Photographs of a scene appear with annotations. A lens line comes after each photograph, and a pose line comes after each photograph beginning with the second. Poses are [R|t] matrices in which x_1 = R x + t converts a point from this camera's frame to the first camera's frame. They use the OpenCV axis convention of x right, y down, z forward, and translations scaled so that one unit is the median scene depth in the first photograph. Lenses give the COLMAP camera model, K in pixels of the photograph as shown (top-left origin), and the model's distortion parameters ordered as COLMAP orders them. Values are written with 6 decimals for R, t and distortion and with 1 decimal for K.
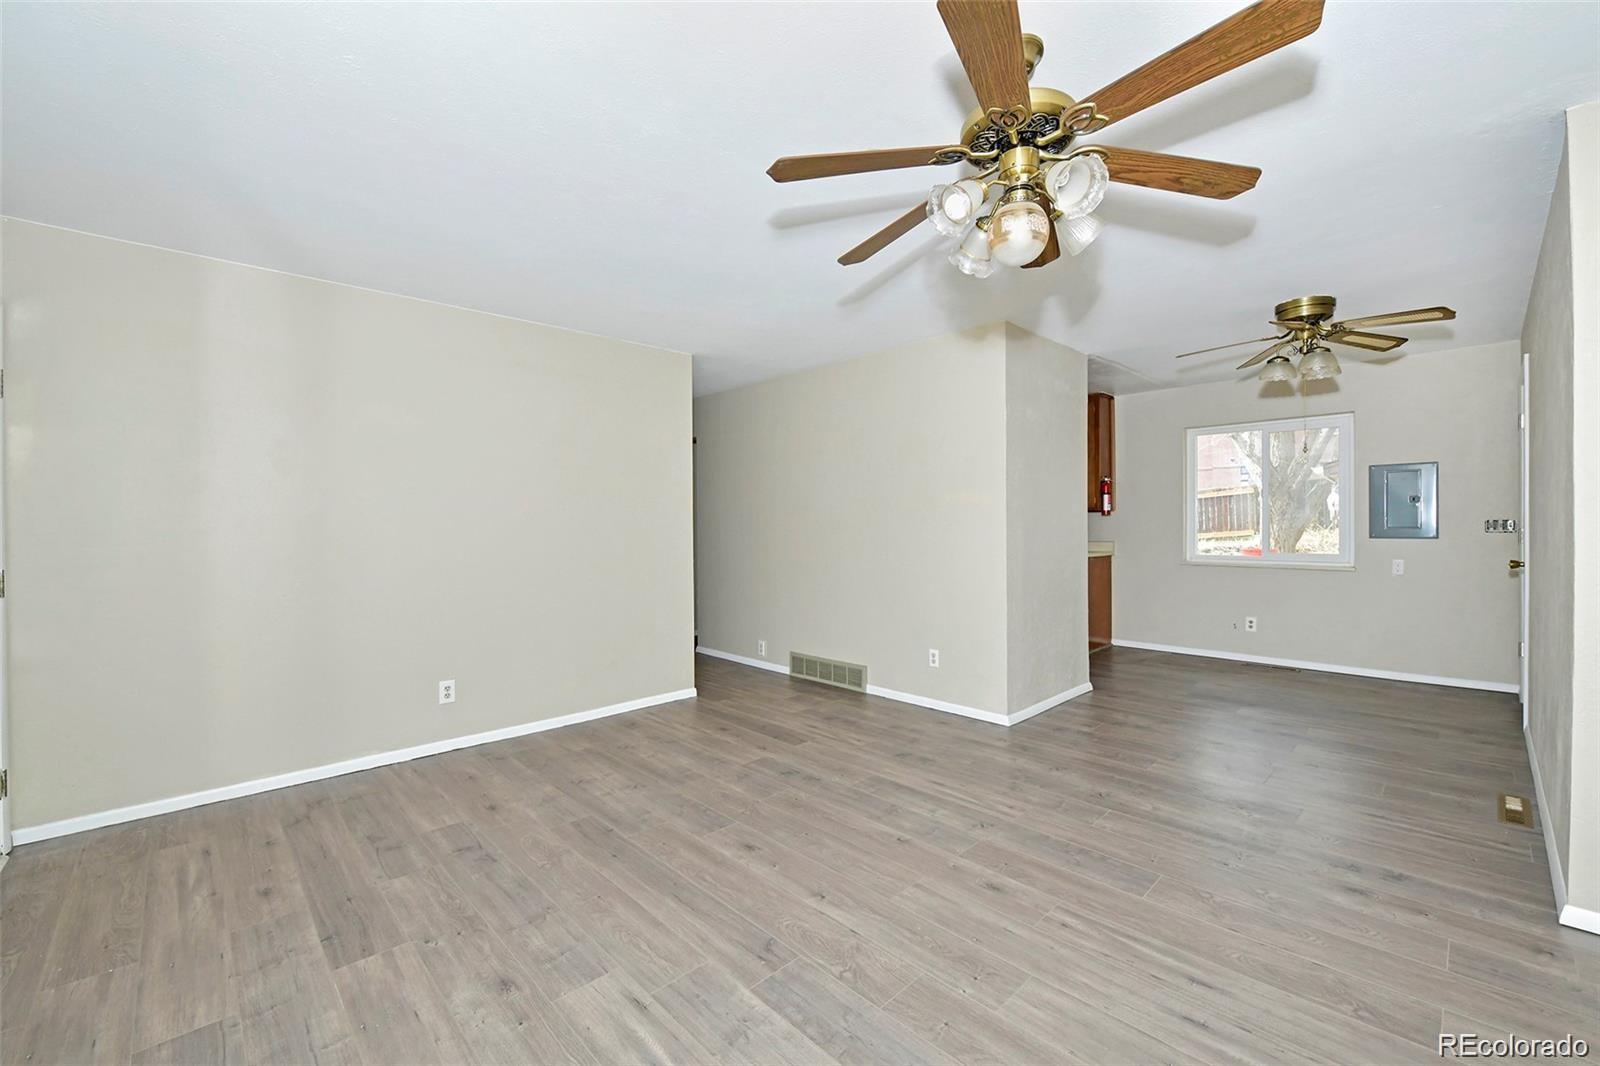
lens RADIAL K [[659.2, 0, 794.9], [0, 659.2, 528.3], [0, 0, 1]] dist [-0.015033, -0.000663]
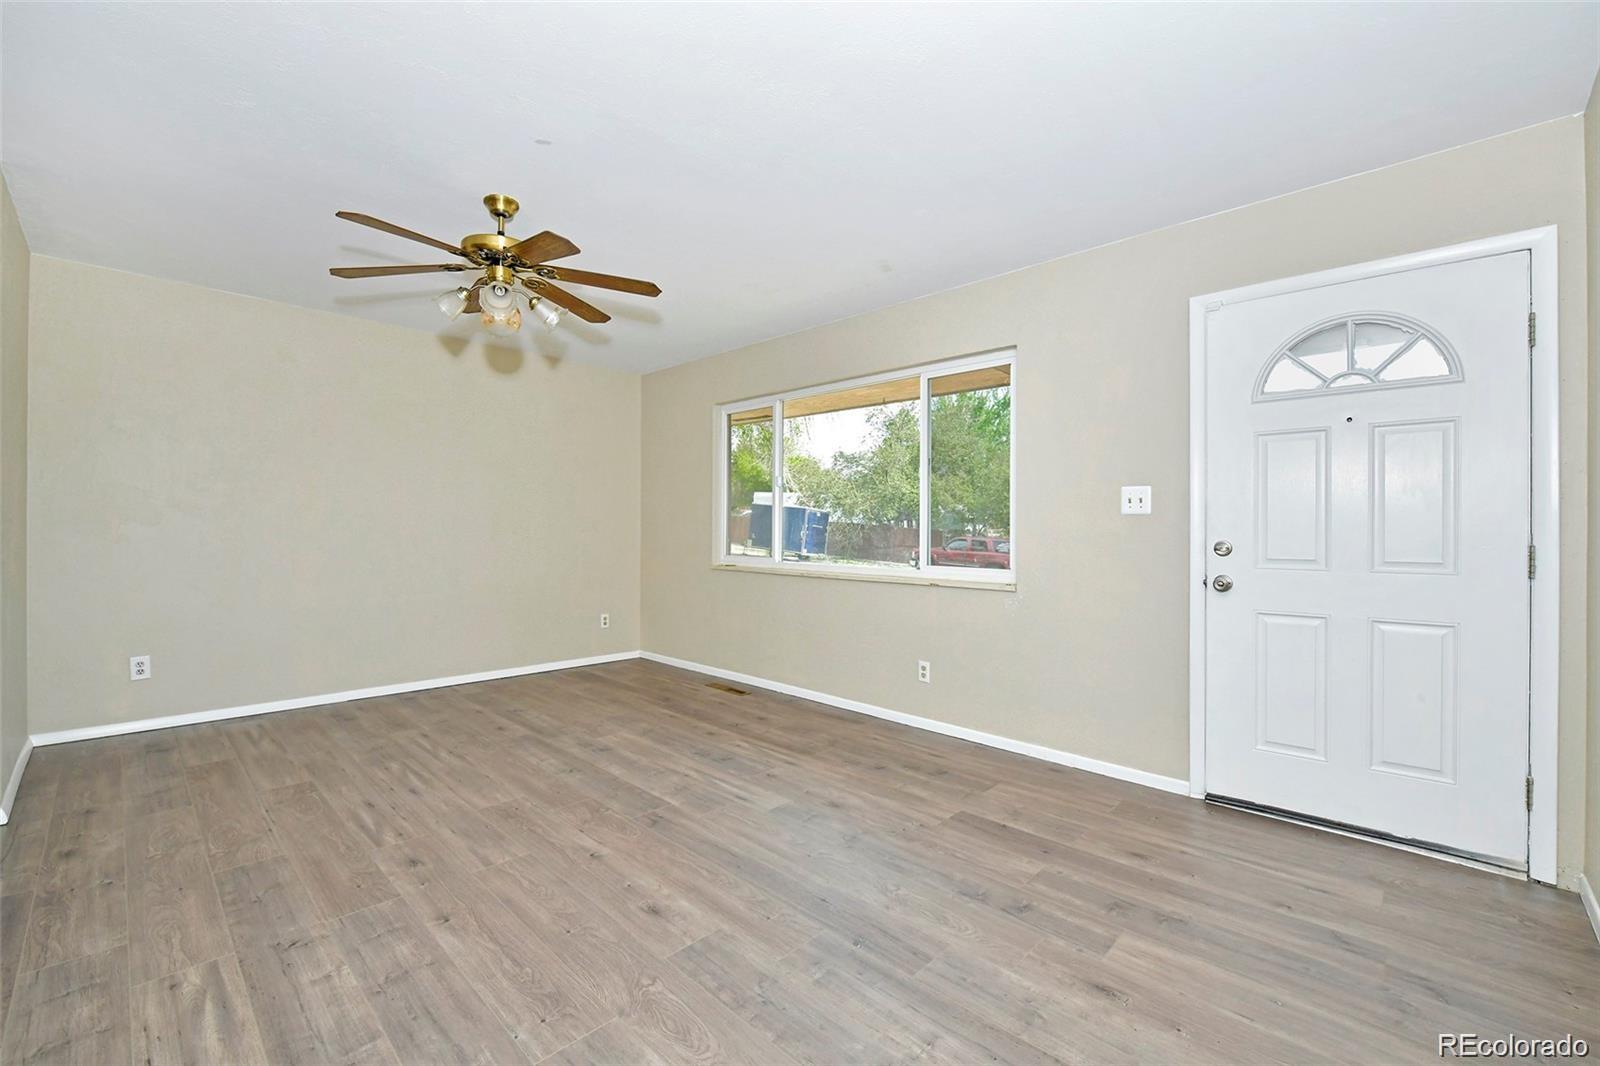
lens RADIAL K [[659.2, 0, 798.8], [0, 659.2, 528.4], [0, 0, 1]] dist [-0.015033, -0.000663]
pose [[-0.998544, -0.000434, -0.053941, -0.208021], [-0.000866, 0.999968, 0.007983, 0.033499], [0.053936, 0.008019, -0.998512, 1.873539]]
